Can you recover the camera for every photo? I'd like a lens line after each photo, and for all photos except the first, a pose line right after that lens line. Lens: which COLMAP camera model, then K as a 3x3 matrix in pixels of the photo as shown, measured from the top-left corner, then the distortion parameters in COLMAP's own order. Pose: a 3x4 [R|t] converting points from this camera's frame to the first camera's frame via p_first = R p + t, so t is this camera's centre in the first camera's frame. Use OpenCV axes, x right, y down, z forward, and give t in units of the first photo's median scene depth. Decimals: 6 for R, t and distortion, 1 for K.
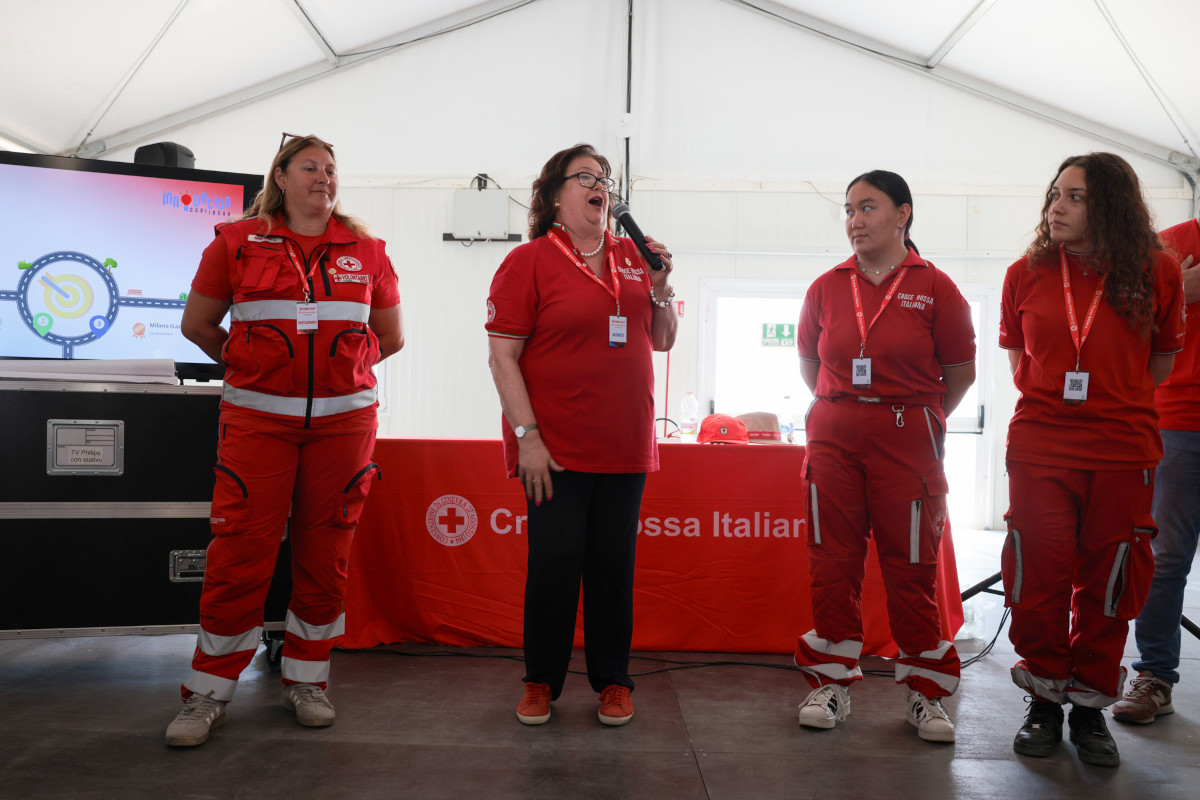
lens RADIAL K [[1039.7, 0, 545.3], [0, 1039.7, 433.3], [0, 0, 1]] dist [-0.070450, 0.091240]
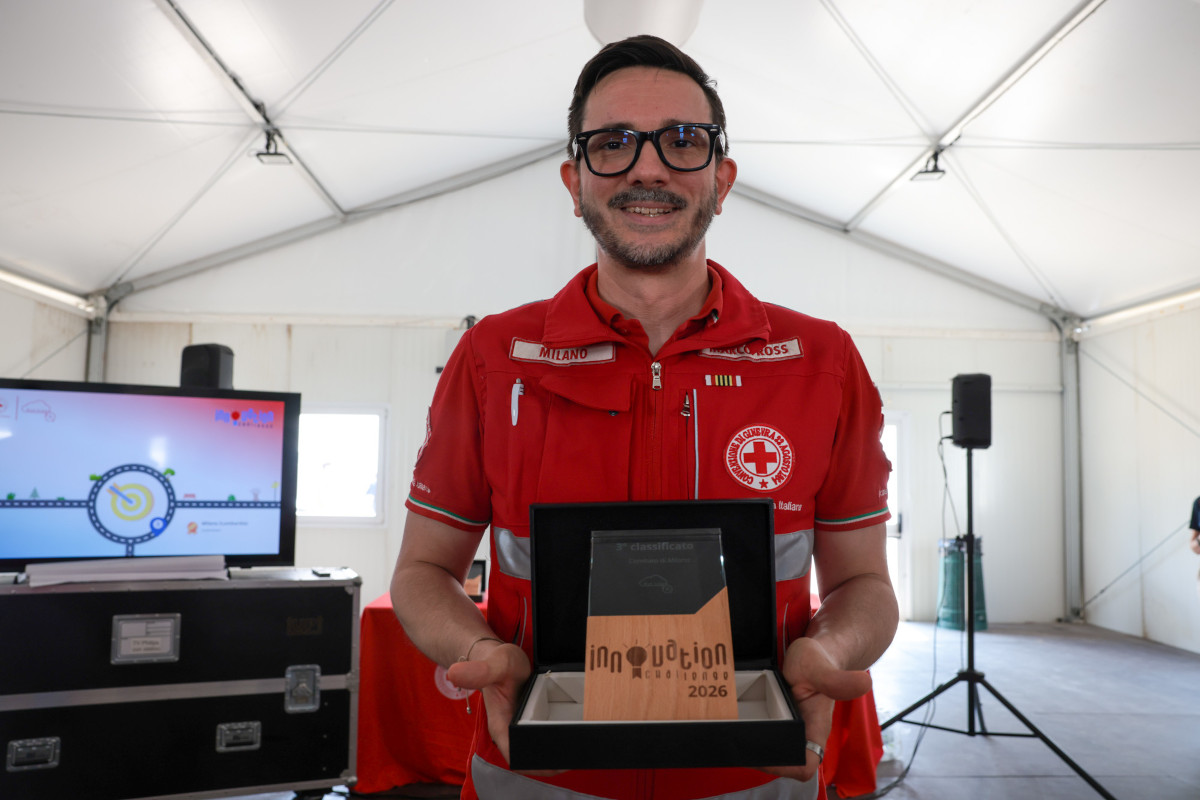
lens RADIAL K [[948.2, 0, 600.0], [0, 948.2, 400.0], [0, 0, 1]] dist [-0.082654, 0.113782]
pose [[0.996169, 0.000878, 0.087449, -0.025128], [0.007608, 0.995288, -0.096659, -0.140161], [-0.087122, 0.096954, 0.991468, -0.114575]]
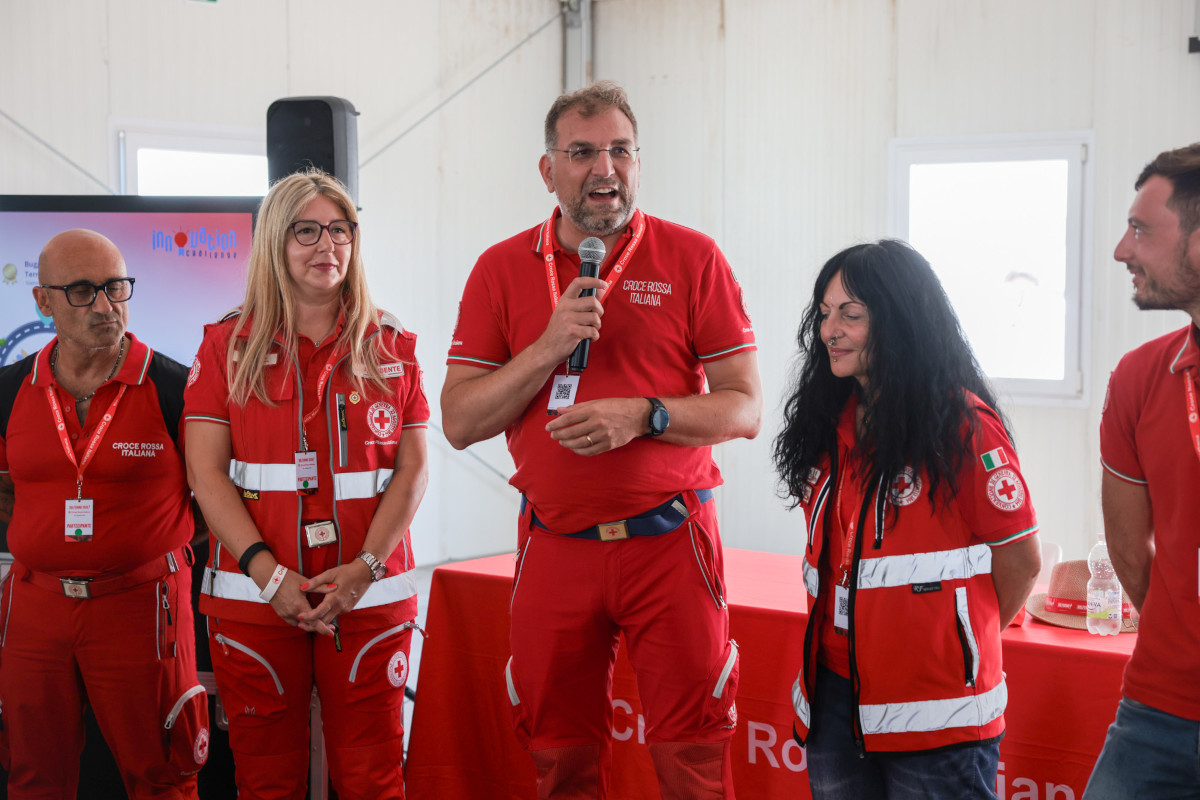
lens RADIAL K [[2227.7, 0, 600.0], [0, 2227.7, 400.0], [0, 0, 1]] dist [0.299615, -0.031479]
pose [[0.799114, 0.023446, -0.600722, 0.844987], [0.006133, 0.998869, 0.047144, -0.191826], [0.601148, -0.041358, 0.798067, -0.080855]]
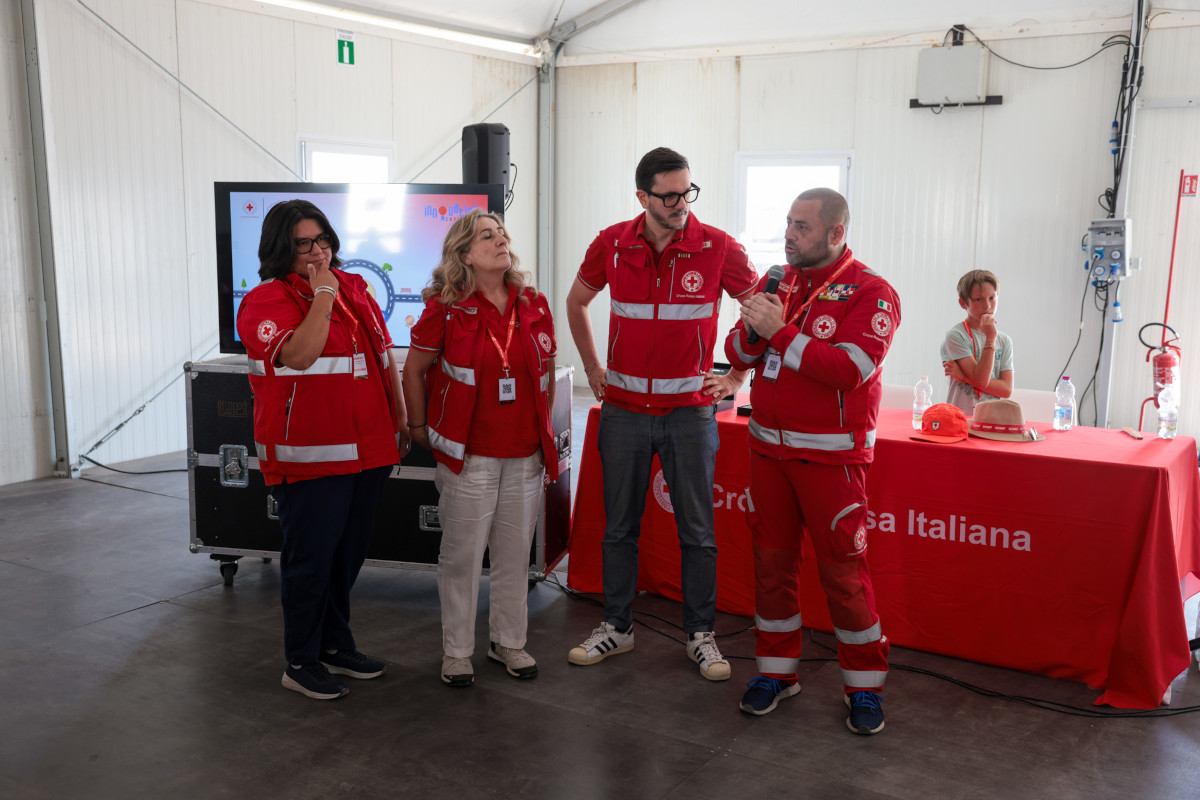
lens RADIAL K [[1238.1, 0, 600.0], [0, 1238.1, 400.0], [0, 0, 1]] dist [0.003277, 0.086126]
pose [[0.866918, 0.067125, -0.493911, 0.538154], [-0.000956, 0.991113, 0.133019, -0.205189], [0.498450, -0.114844, 0.859278, -0.162143]]
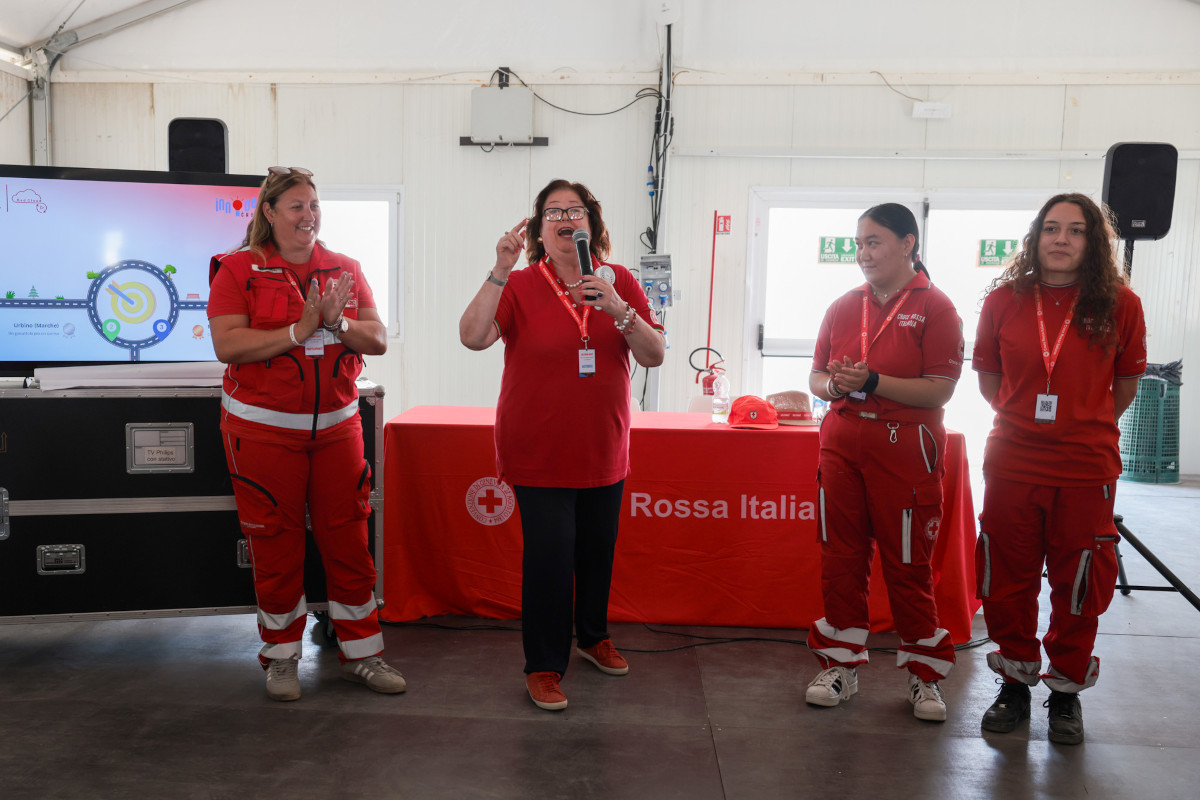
lens RADIAL K [[1289.5, 0, 515.1], [0, 1289.5, 451.4], [0, 0, 1]] dist [-0.031413, 0.108619]
pose [[0.999112, 0.001588, -0.042103, -0.011513], [0.003210, 0.993516, 0.113649, -0.128627], [0.042011, -0.113683, 0.992628, -0.321976]]
